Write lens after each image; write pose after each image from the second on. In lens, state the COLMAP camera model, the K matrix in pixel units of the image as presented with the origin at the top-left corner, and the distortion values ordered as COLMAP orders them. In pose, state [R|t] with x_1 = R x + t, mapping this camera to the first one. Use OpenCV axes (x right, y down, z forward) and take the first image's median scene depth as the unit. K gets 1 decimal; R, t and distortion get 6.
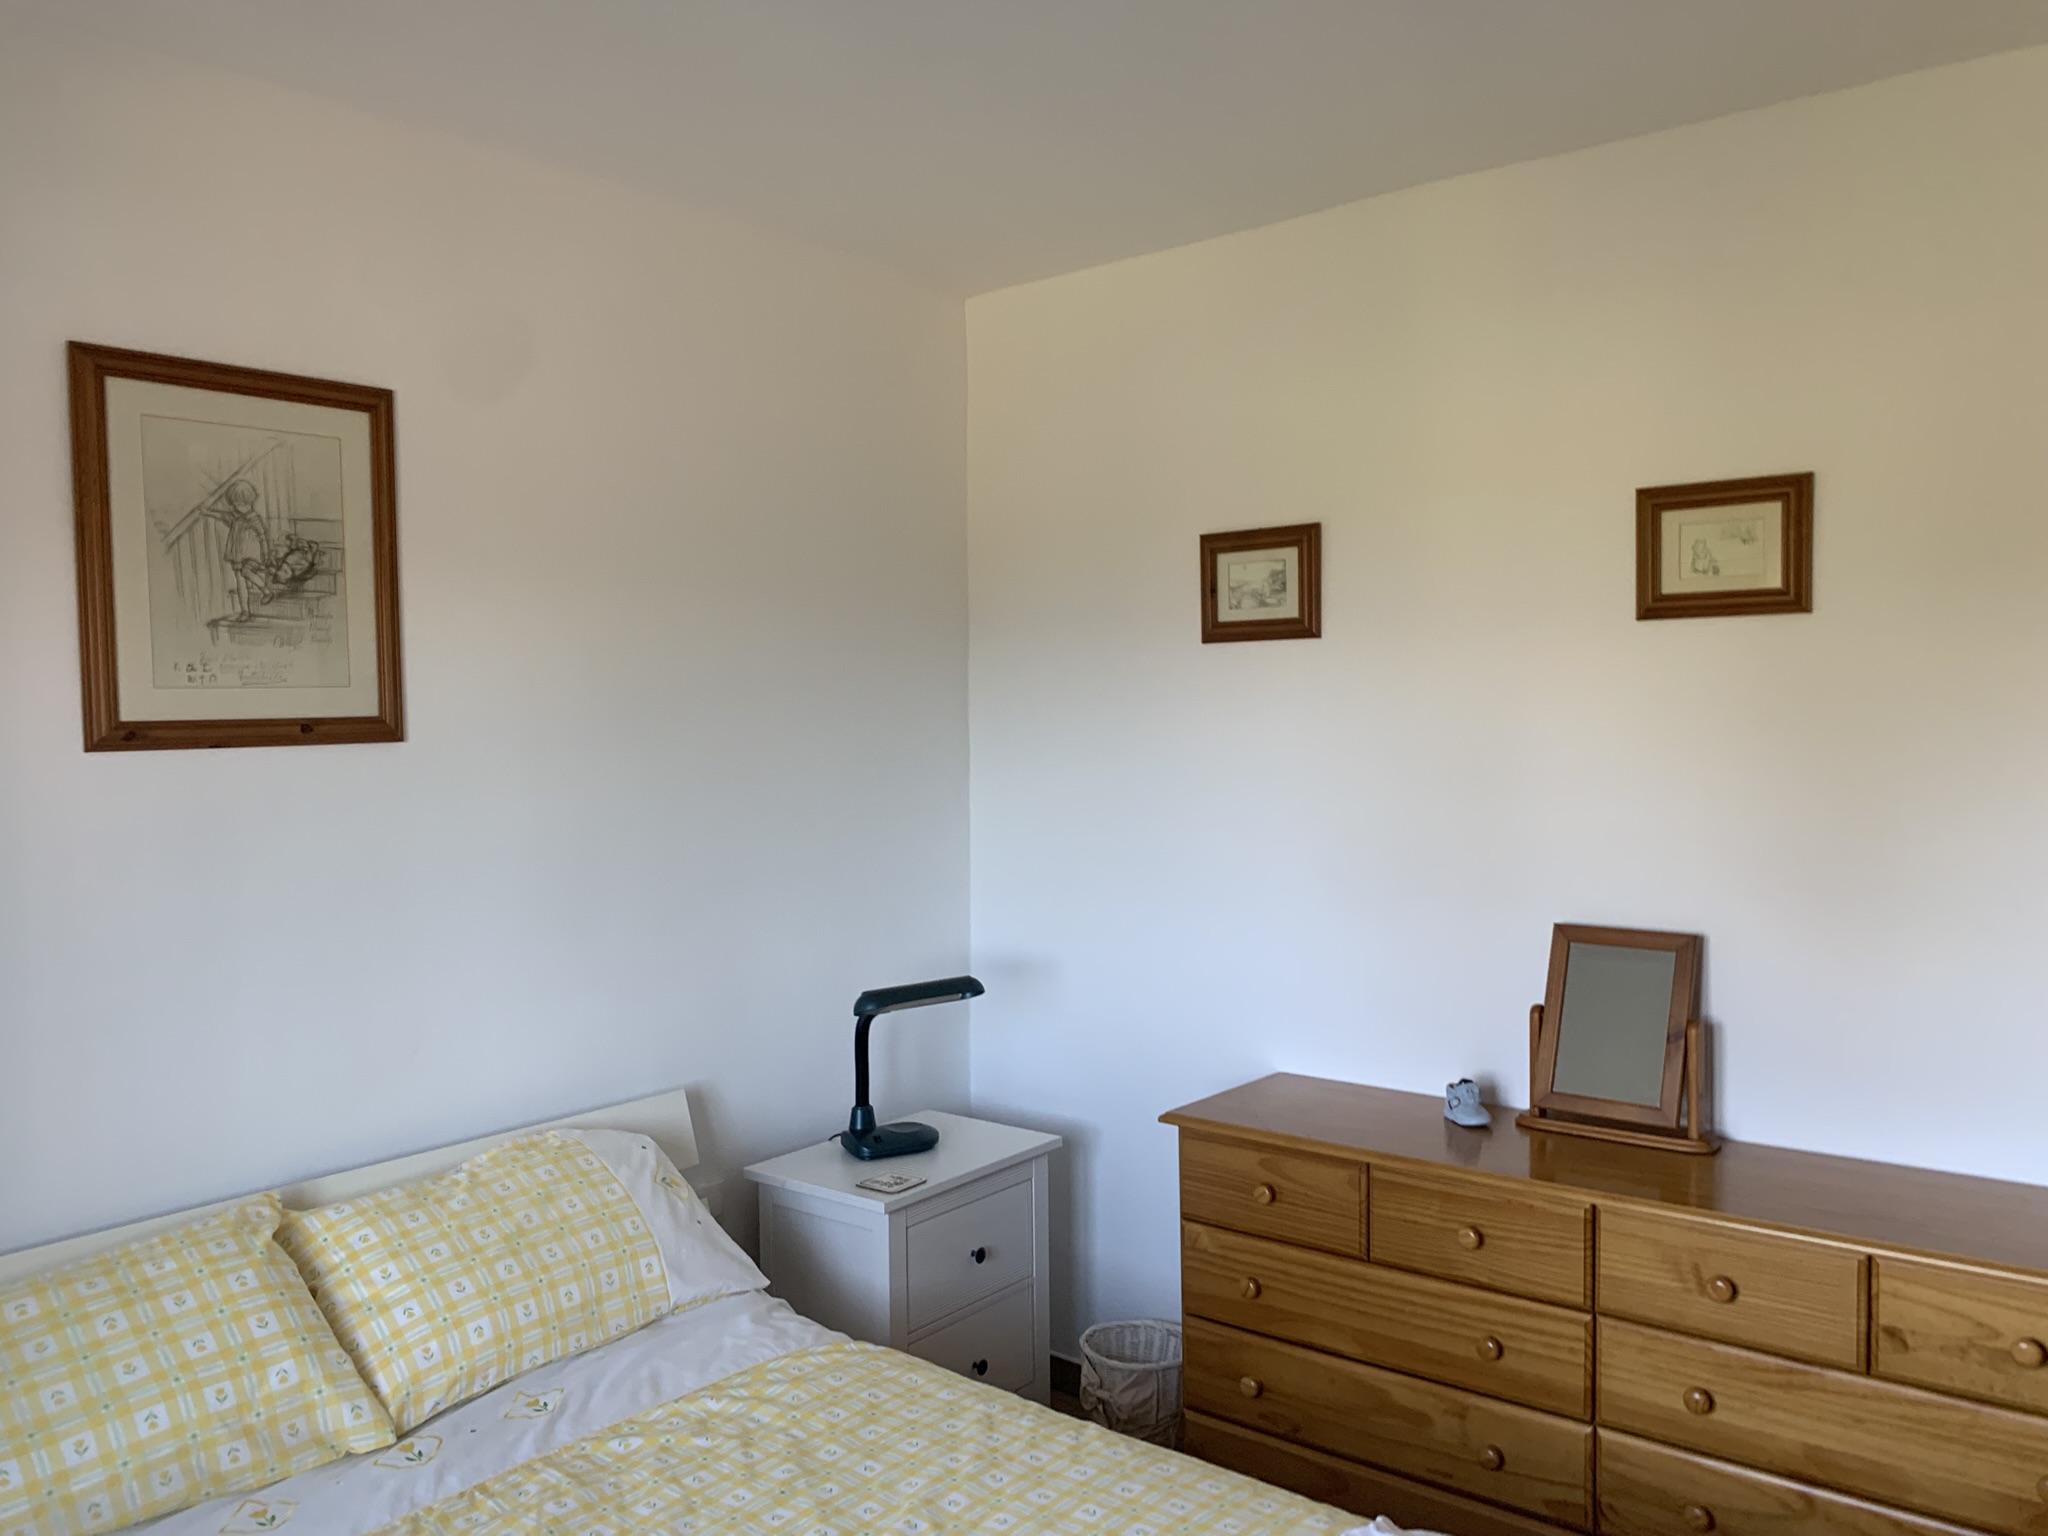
lens RADIAL K [[1582.4, 0, 1065.7], [0, 1582.4, 763.2], [0, 0, 1]] dist [0.003300, 0.006874]
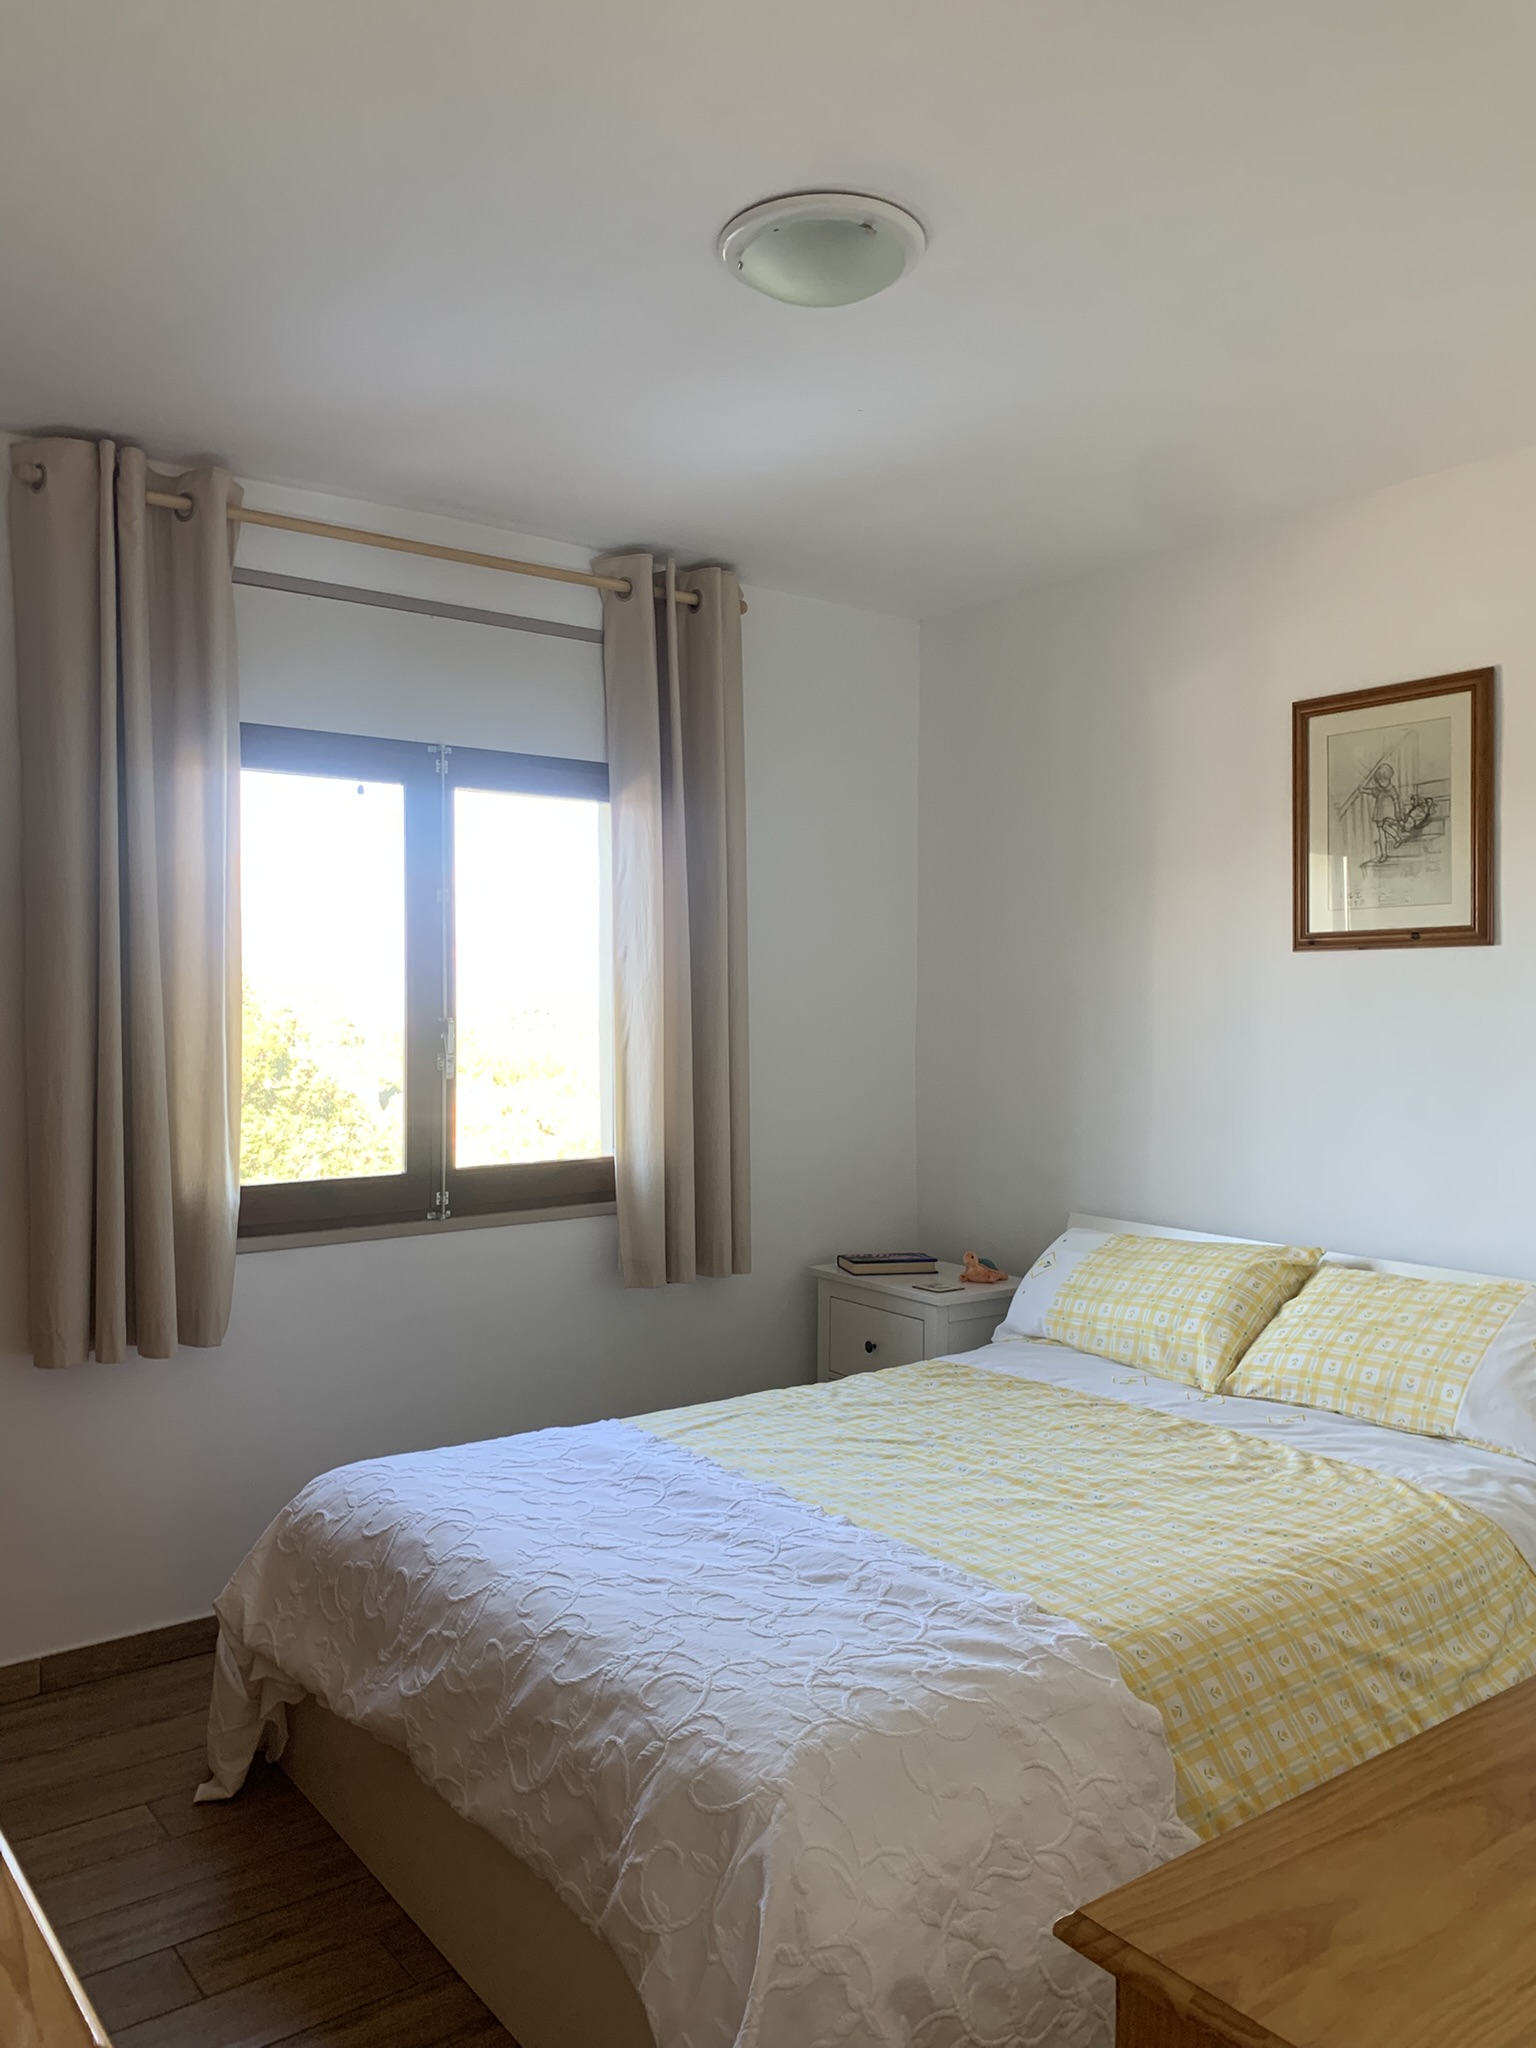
lens RADIAL K [[1560.3, 0, 768.0], [0, 1560.3, 1024.0], [0, 0, 1]] dist [0.035603, -0.067382]
pose [[-0.259370, 0.019142, -0.965588, 1.007570], [-0.041173, 0.998675, 0.030858, 0.036764], [0.964900, 0.047759, -0.258239, 0.839797]]
